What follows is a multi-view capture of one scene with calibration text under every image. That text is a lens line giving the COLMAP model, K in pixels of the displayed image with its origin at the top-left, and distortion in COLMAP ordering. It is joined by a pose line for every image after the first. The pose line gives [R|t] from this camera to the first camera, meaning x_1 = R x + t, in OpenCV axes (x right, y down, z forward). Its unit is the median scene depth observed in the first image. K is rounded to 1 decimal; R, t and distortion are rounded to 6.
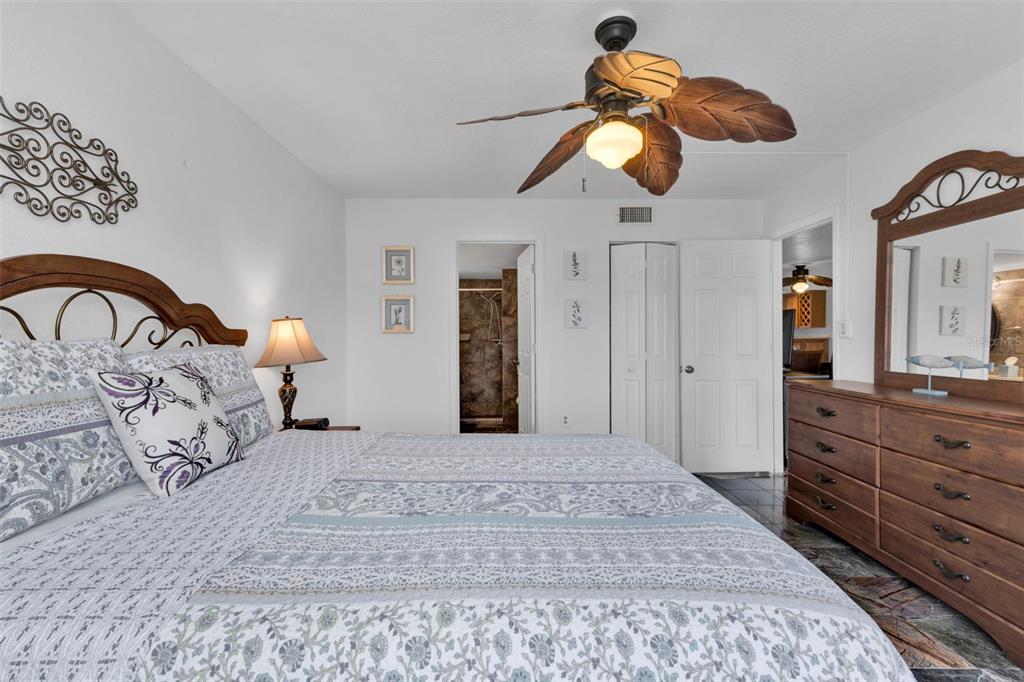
lens RADIAL K [[443.5, 0, 511.4], [0, 443.5, 336.4], [0, 0, 1]] dist [0.009475, -0.000477]
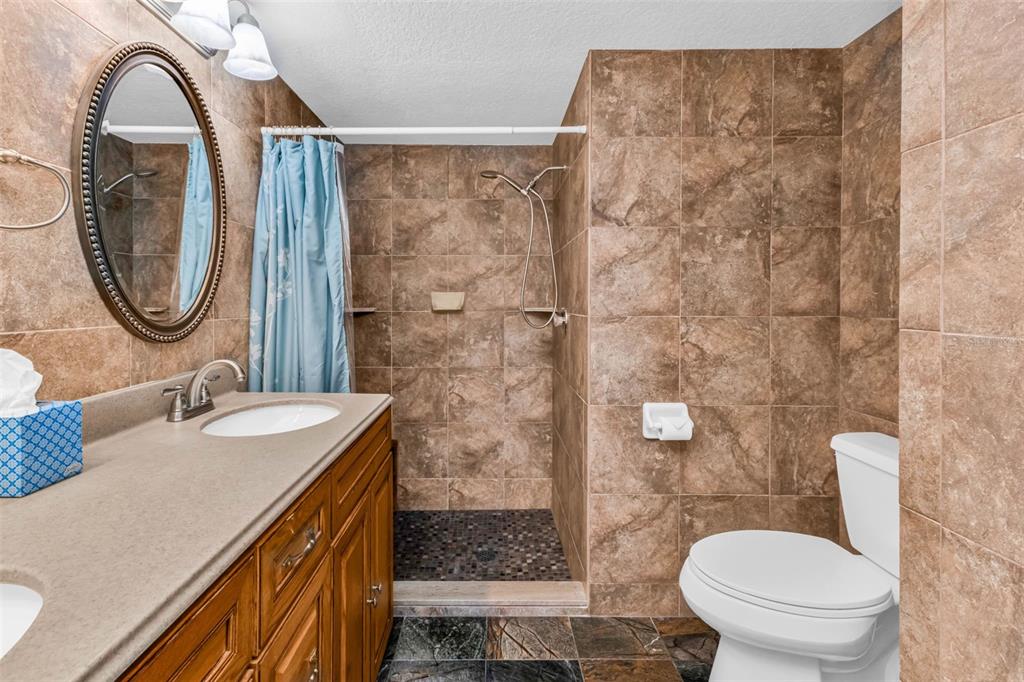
lens RADIAL K [[460.9, 0, 495.9], [0, 460.9, 304.0], [0, 0, 1]] dist [0.007995, -0.000174]
pose [[0.999983, 0.004846, 0.003384, -0.270359], [-0.004863, 0.999976, 0.004865, 0.009045], [-0.003360, -0.004881, 0.999982, 2.460390]]
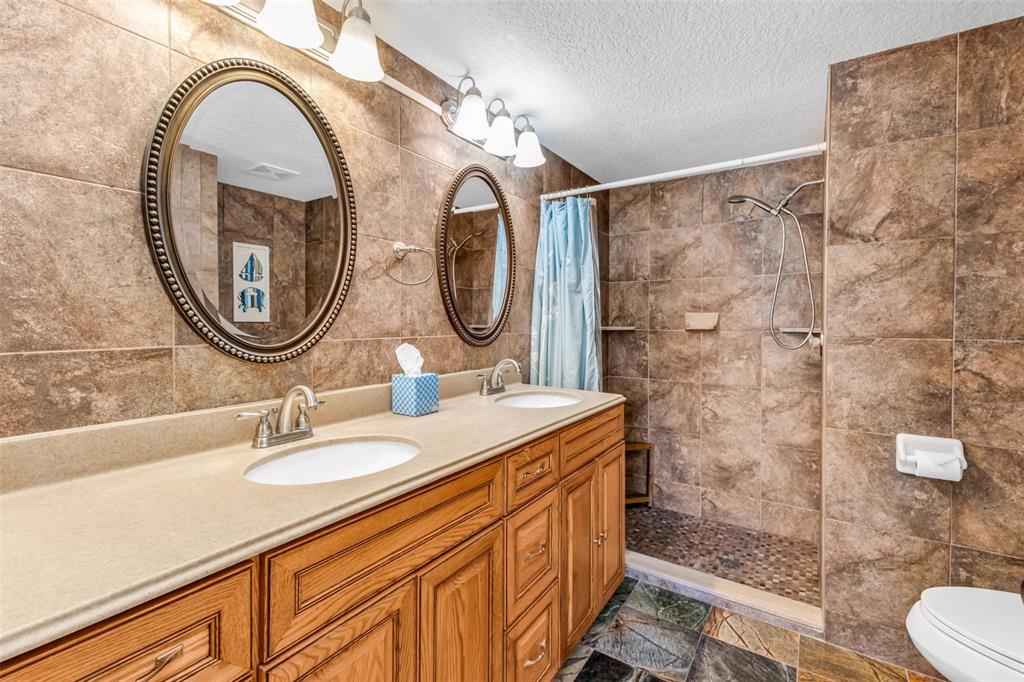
lens RADIAL K [[451.5, 0, 510.7], [0, 451.5, 325.9], [0, 0, 1]] dist [0.001136, -0.000301]
pose [[0.827421, 0.013743, -0.561413, -0.084460], [-0.006796, 0.999872, 0.014460, 0.006225], [0.561540, -0.008149, 0.827409, 2.290793]]
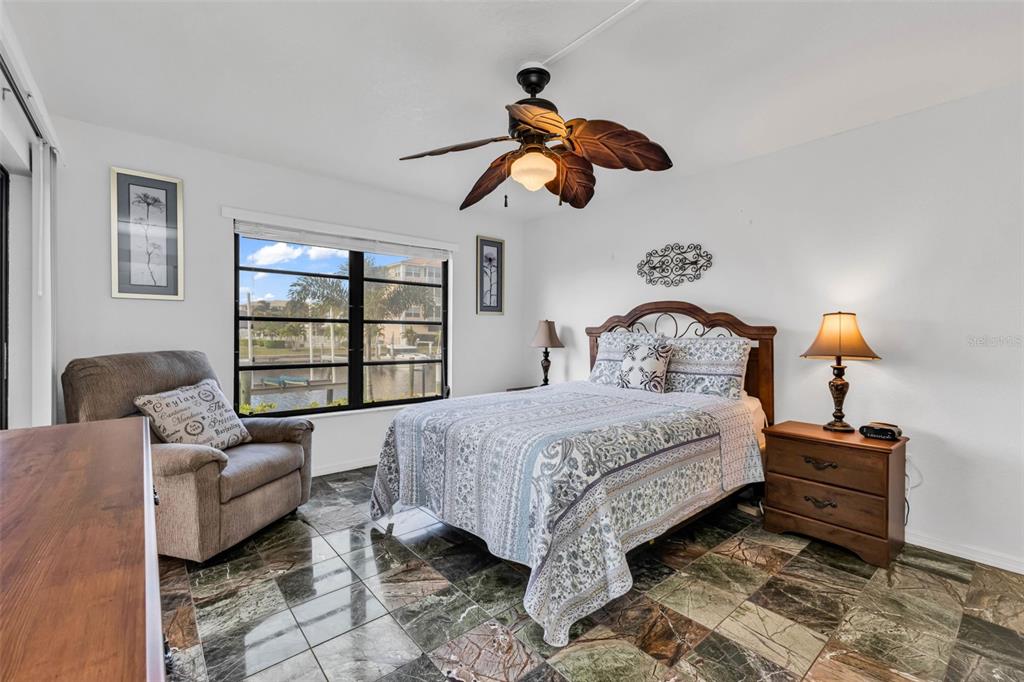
lens RADIAL K [[434.9, 0, 515.7], [0, 434.9, 338.0], [0, 0, 1]] dist [0.000074, 0.000097]
pose [[-0.761695, 0.003738, -0.647925, 1.029431], [-0.003415, 0.999946, 0.009783, 0.011414], [0.647927, 0.009665, -0.761641, 1.859380]]
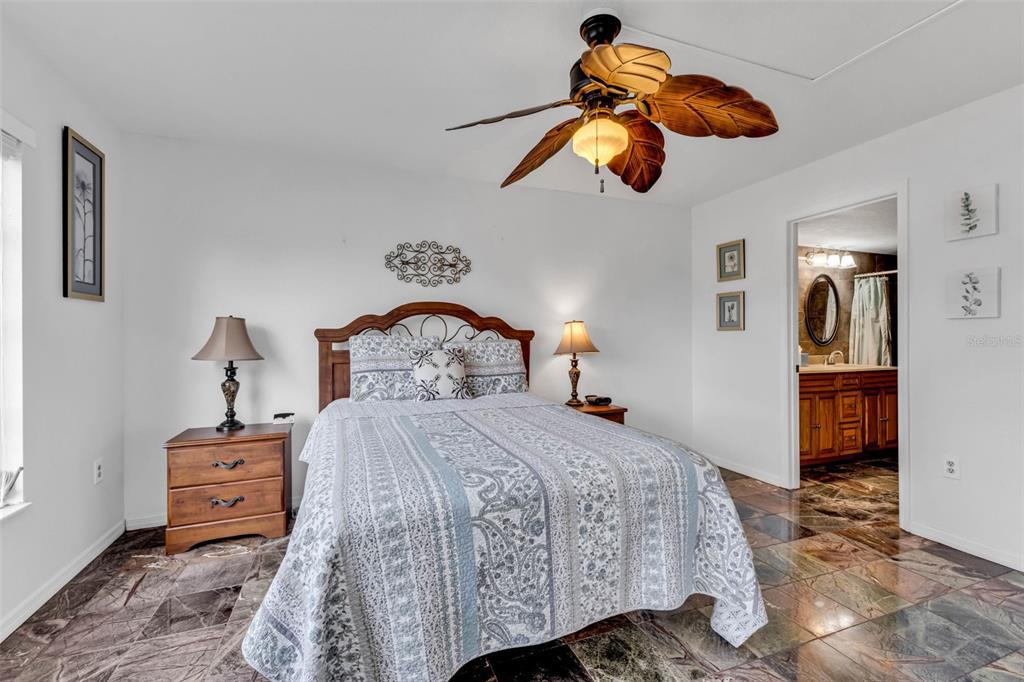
lens RADIAL K [[443.5, 0, 511.4], [0, 443.5, 336.4], [0, 0, 1]] dist [0.009475, -0.000477]
pose [[0.349243, -0.000505, -0.937032, 1.100672], [0.003302, 0.999994, 0.000691, 0.006878], [0.937026, -0.003335, 0.349243, 0.457437]]
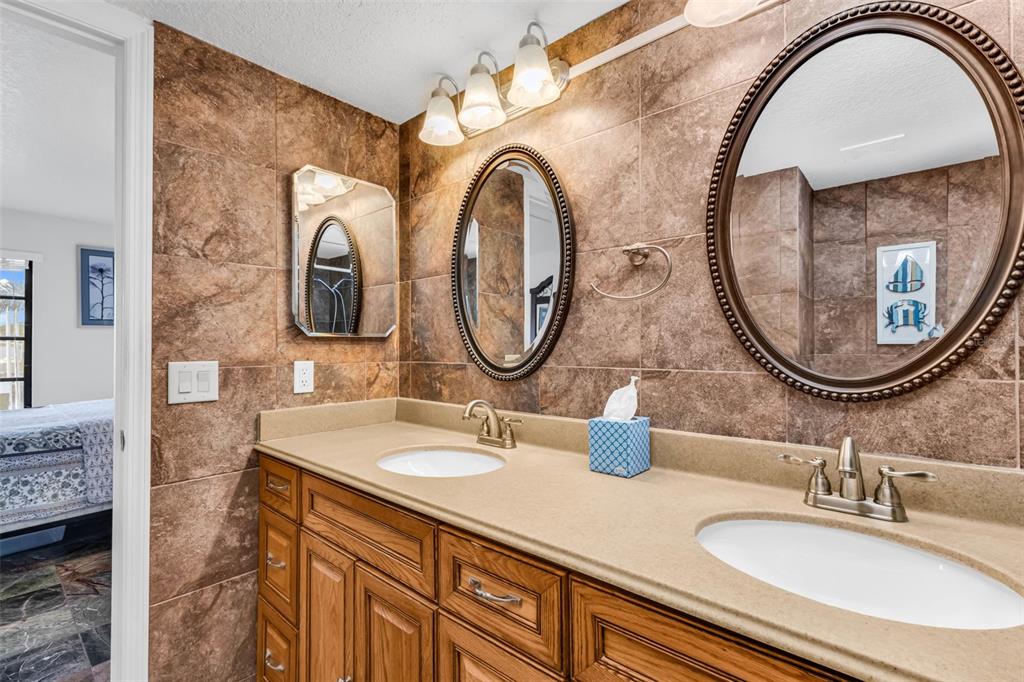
lens RADIAL K [[450.5, 0, 508.1], [0, 450.5, 335.4], [0, 0, 1]] dist [0.008387, -0.000453]
pose [[-0.654376, -0.007165, -0.756136, -0.127014], [0.008995, 0.999811, -0.017258, 0.003514], [0.756116, -0.018094, -0.654187, 3.230087]]
